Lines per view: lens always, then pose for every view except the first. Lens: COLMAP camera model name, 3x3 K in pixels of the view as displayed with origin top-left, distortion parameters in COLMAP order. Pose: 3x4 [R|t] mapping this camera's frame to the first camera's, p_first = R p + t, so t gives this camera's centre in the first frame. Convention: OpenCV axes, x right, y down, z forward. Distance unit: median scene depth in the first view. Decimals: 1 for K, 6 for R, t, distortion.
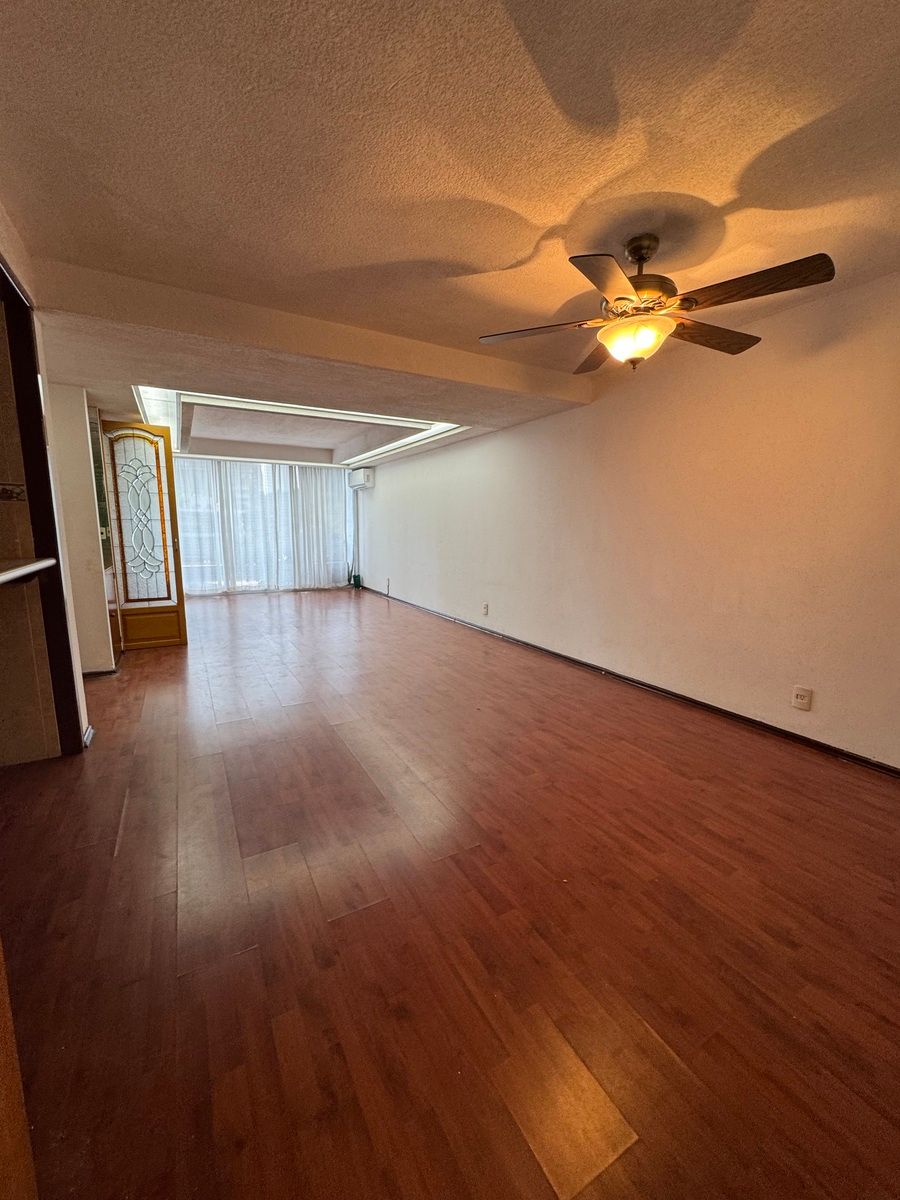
lens RADIAL K [[477.4, 0, 449.5], [0, 477.4, 597.7], [0, 0, 1]] dist [-0.004162, 0.000472]
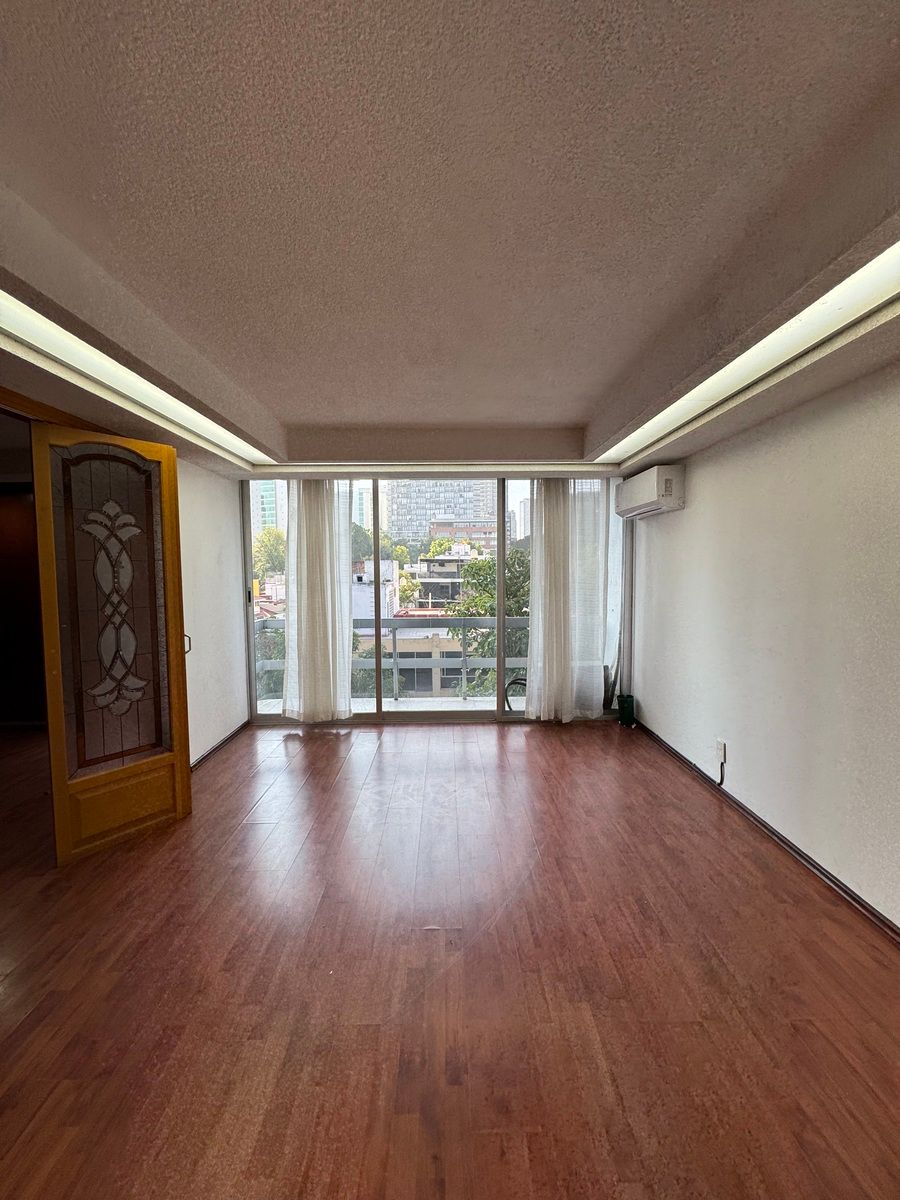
lens RADIAL K [[477.4, 0, 451.2], [0, 477.4, 599.0], [0, 0, 1]] dist [-0.004162, 0.000472]
pose [[0.878599, 0.009642, -0.477463, -0.124954], [-0.060607, 0.993963, -0.091452, -0.093133], [0.473699, 0.109287, 0.873879, 0.502884]]
